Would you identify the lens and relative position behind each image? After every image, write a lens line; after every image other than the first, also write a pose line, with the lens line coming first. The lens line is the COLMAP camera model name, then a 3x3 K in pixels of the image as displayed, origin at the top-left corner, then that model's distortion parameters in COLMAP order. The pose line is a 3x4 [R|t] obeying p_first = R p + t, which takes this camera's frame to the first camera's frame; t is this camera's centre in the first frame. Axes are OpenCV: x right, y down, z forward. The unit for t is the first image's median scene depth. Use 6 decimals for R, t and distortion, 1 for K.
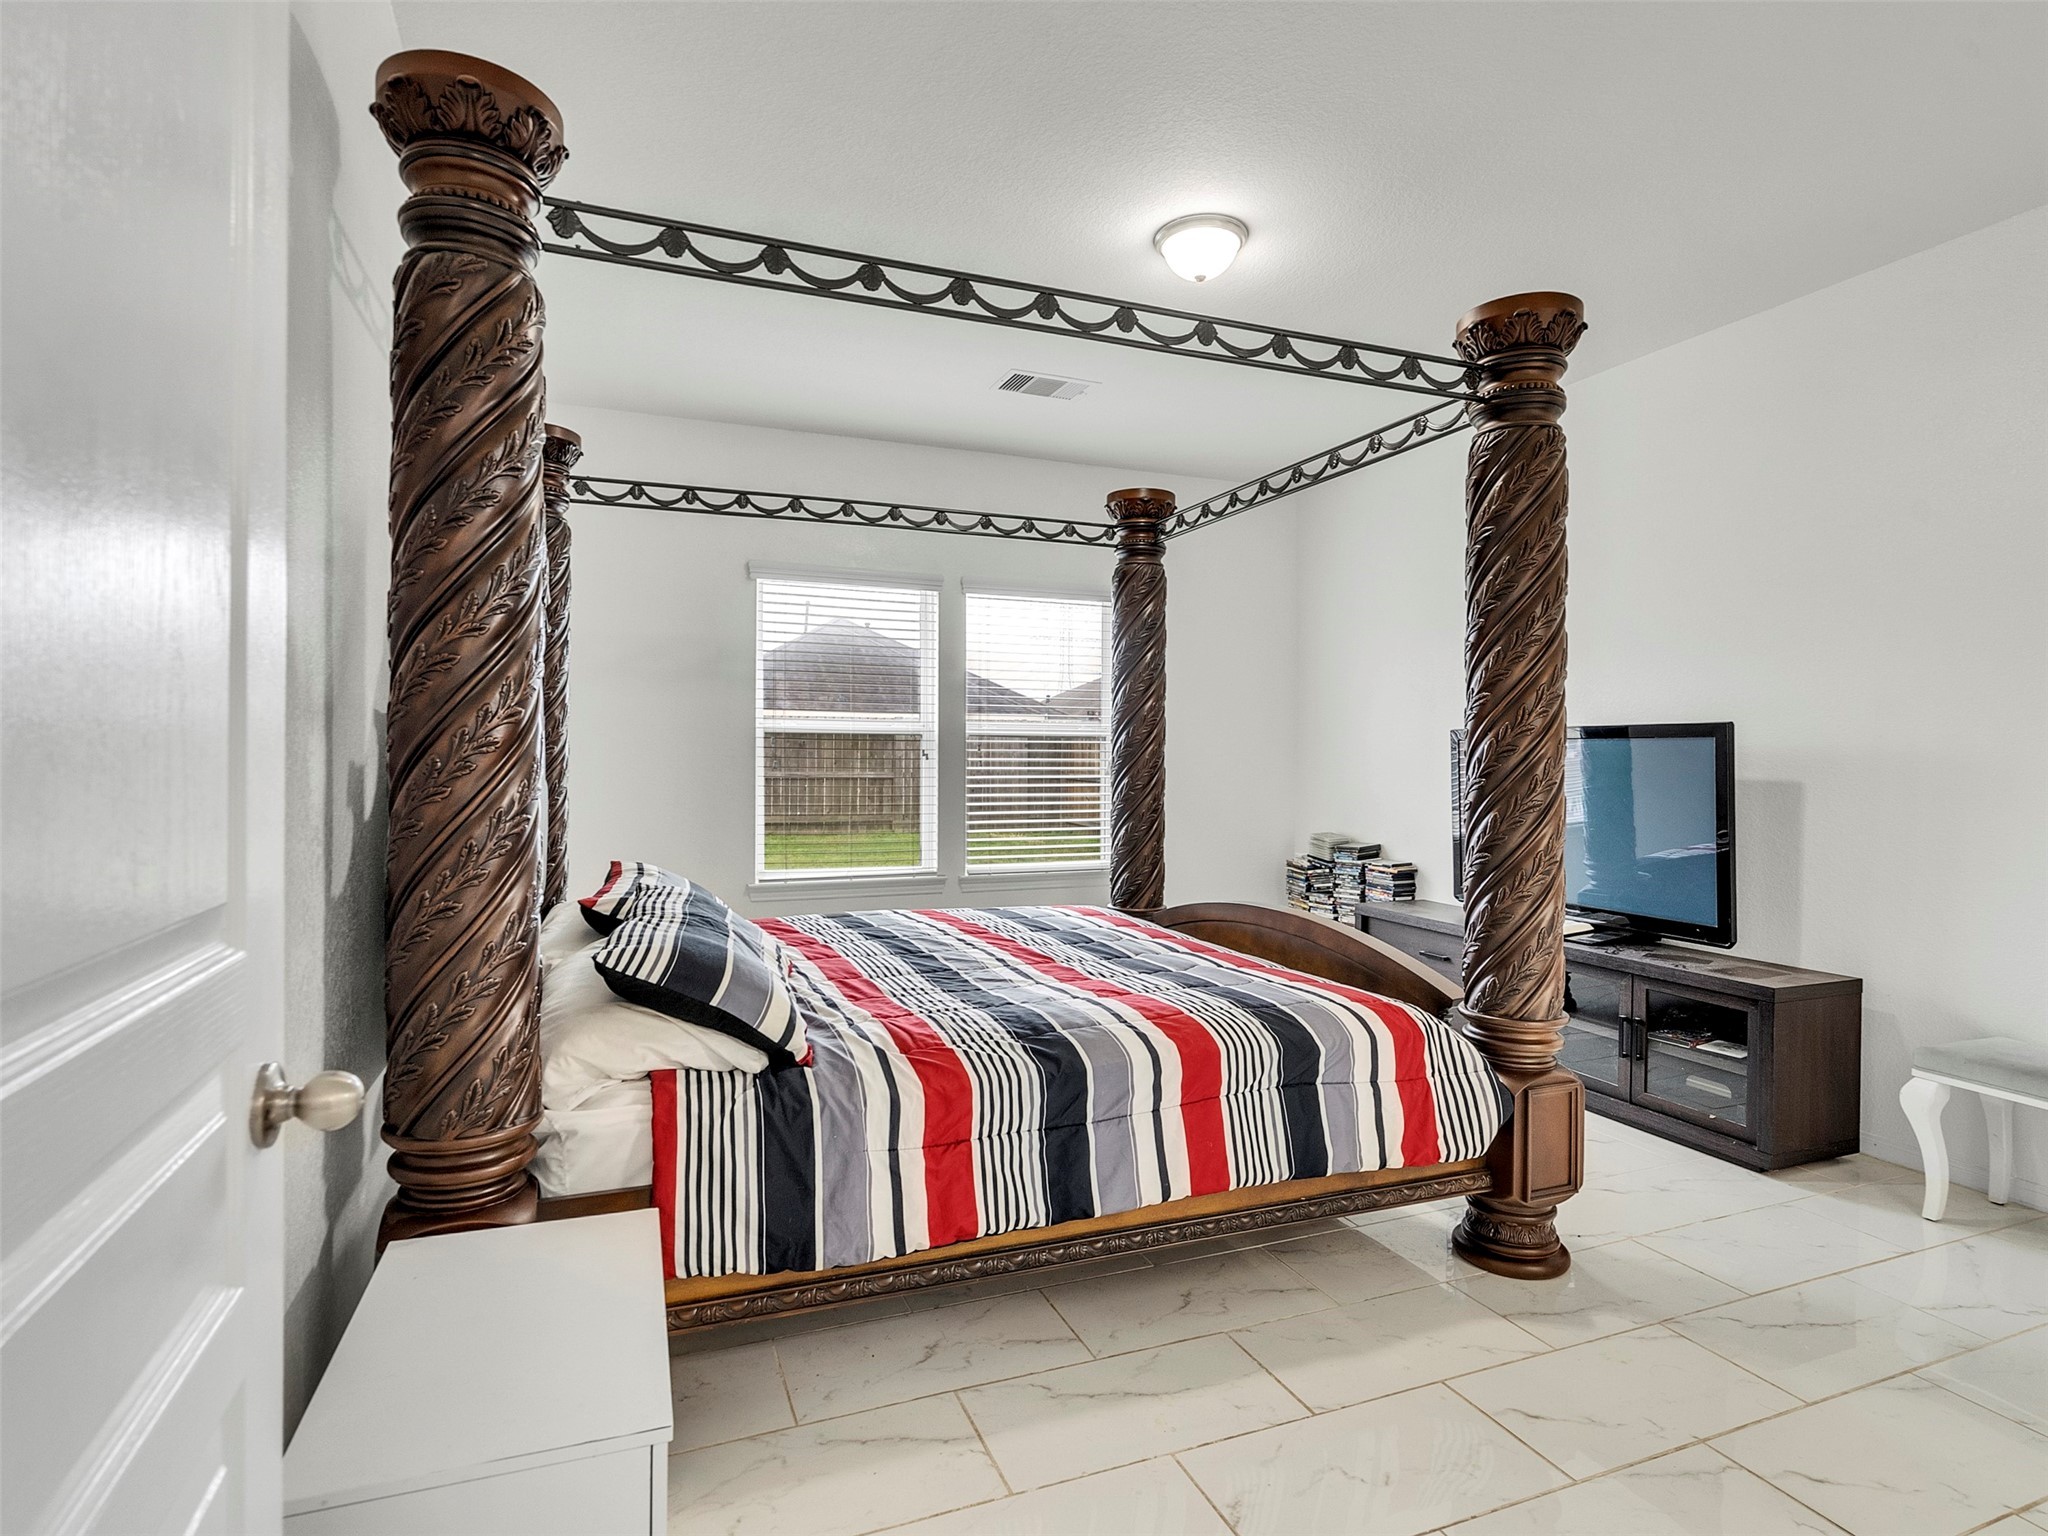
lens RADIAL K [[1040.6, 0, 1000.4], [0, 1040.6, 759.8], [0, 0, 1]] dist [-0.005770, 0.000124]
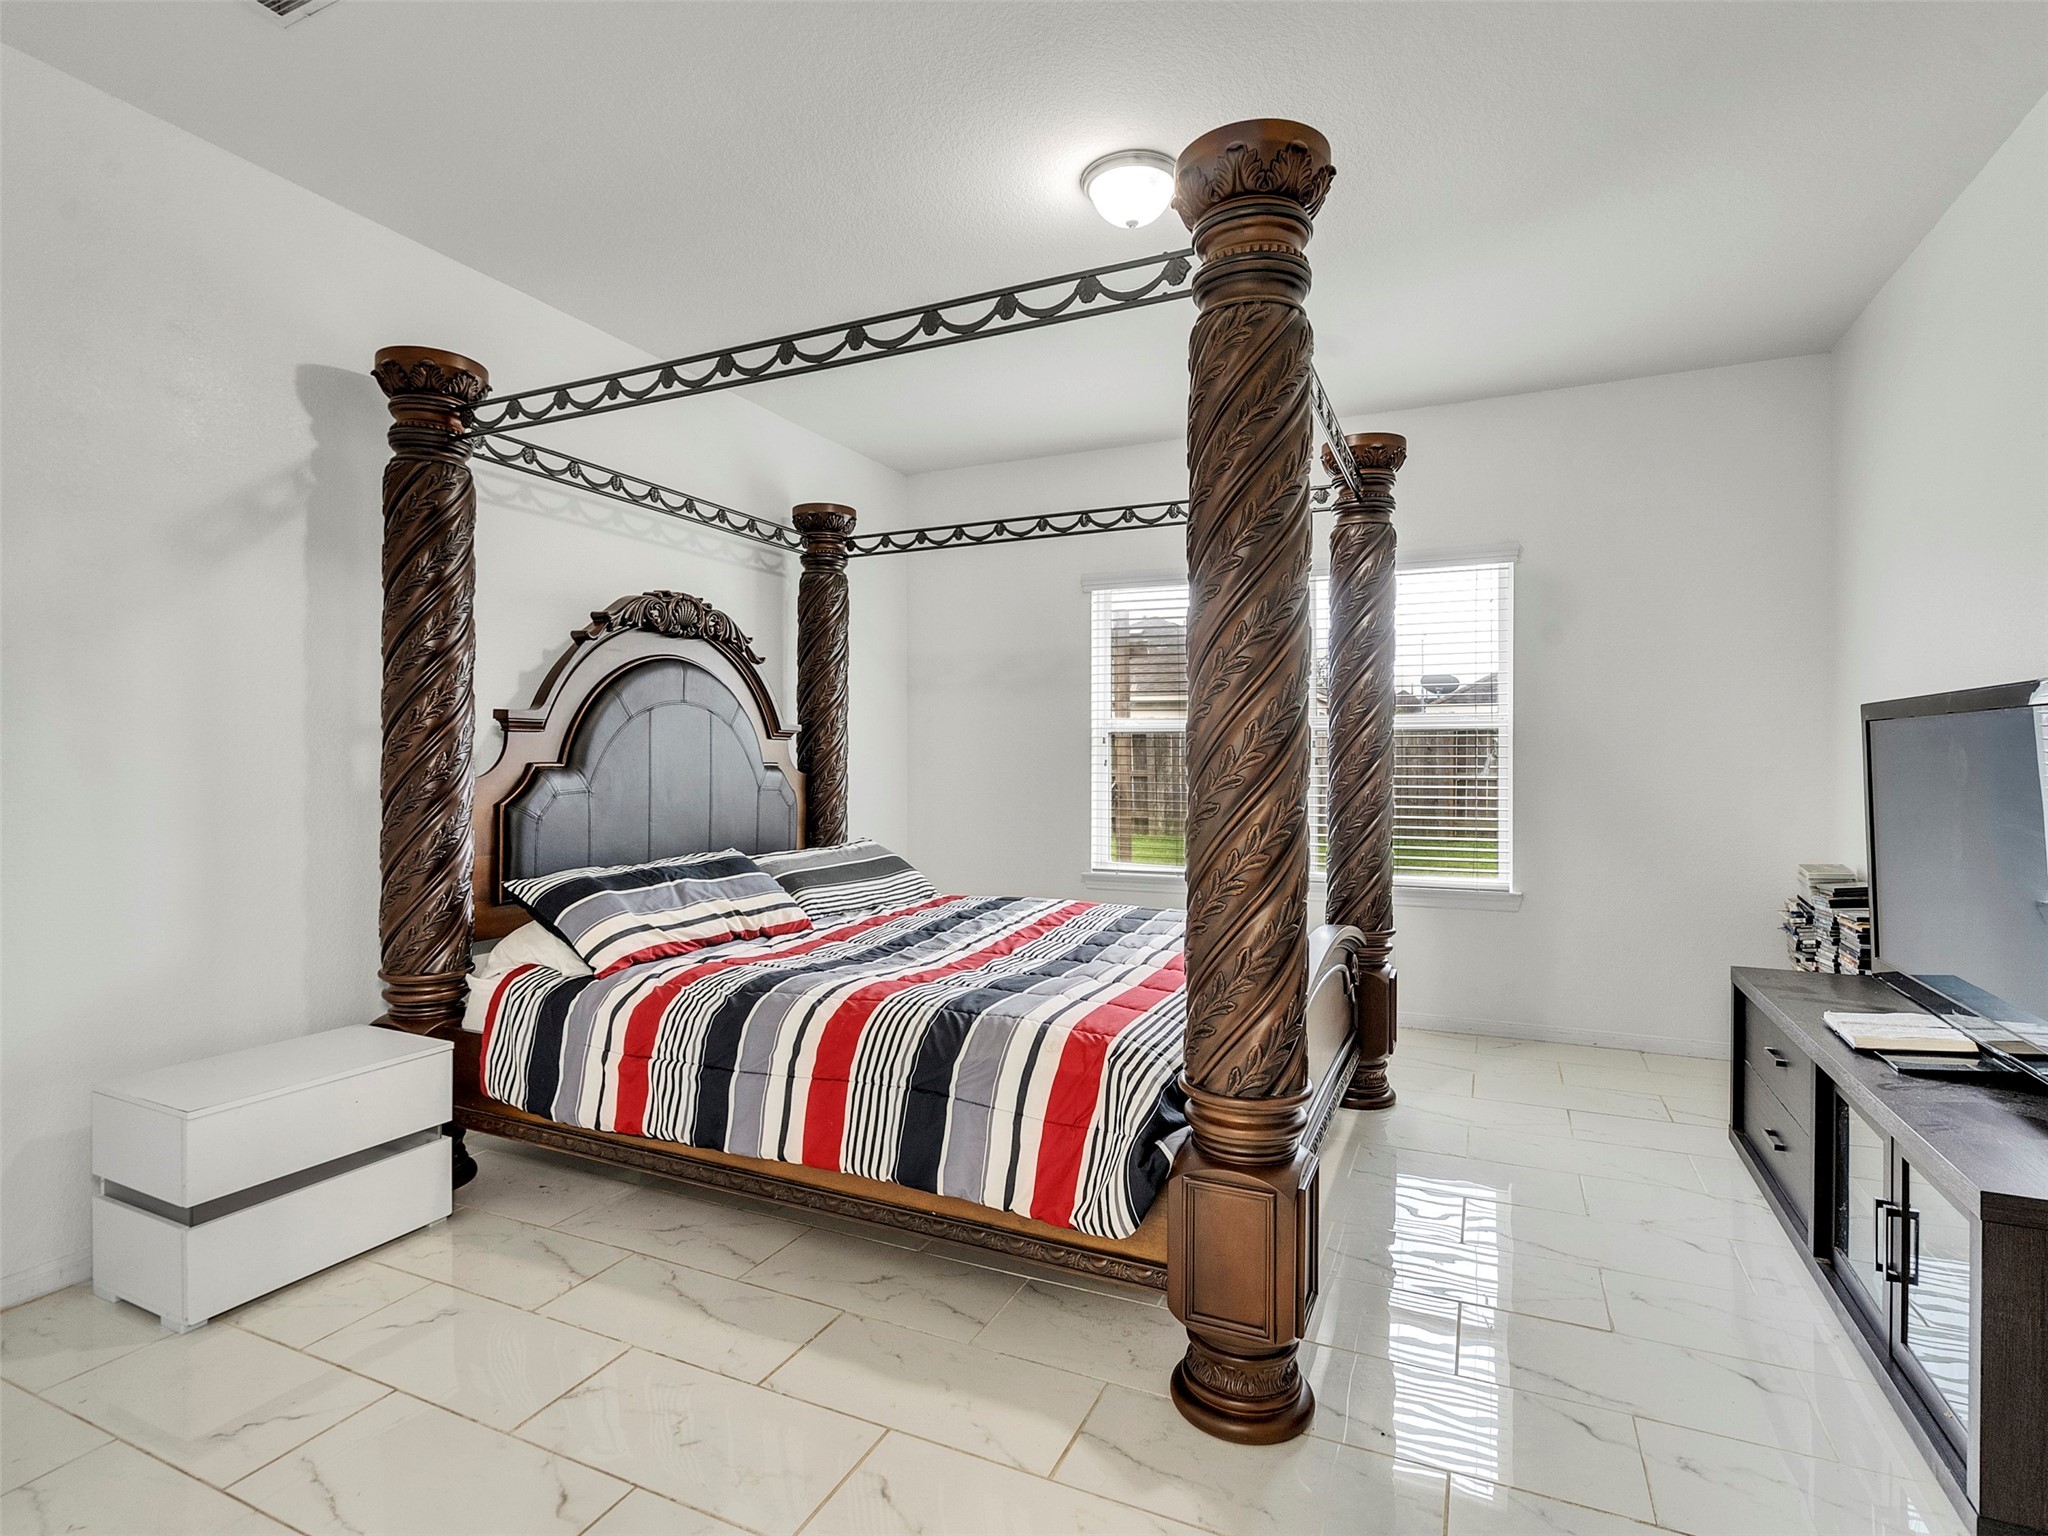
lens RADIAL K [[1051.4, 0, 1024.0], [0, 1051.4, 768.0], [0, 0, 1]] dist [0.011970, 0.000200]
pose [[0.698010, 0.007201, -0.716052, 0.934622], [-0.001700, 0.999963, 0.008399, 0.003198], [0.716086, -0.004645, 0.697997, 0.343771]]
